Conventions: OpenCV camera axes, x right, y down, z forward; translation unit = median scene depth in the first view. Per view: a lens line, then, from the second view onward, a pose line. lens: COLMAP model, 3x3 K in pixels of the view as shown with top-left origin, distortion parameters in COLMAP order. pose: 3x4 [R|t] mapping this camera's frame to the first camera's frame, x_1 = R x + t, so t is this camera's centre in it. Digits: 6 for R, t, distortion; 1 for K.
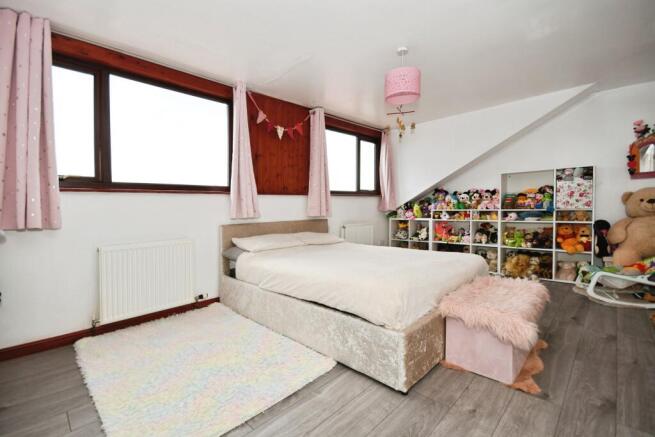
lens RADIAL K [[290.5, 0, 327.5], [0, 290.5, 218.5], [0, 0, 1]] dist [0.033016, 0.000073]
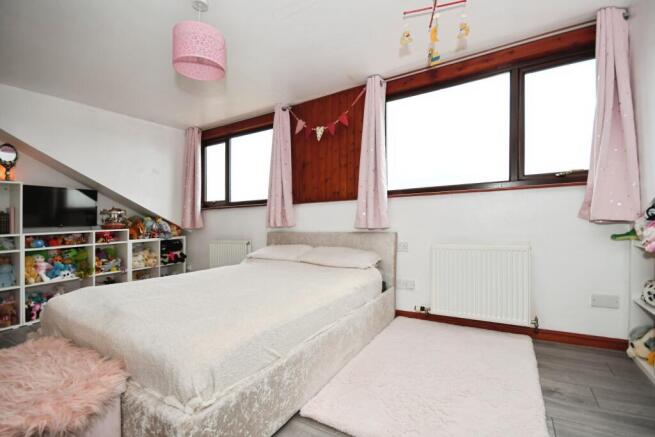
lens RADIAL K [[307.0, 0, 327.5], [0, 307.0, 218.5], [0, 0, 1]] dist [-0.001212, -0.000067]
pose [[0.248972, 0.010520, -0.968454, 0.772593], [-0.014058, 0.999875, 0.007247, -0.039174], [0.968409, 0.011810, 0.249089, 0.795376]]
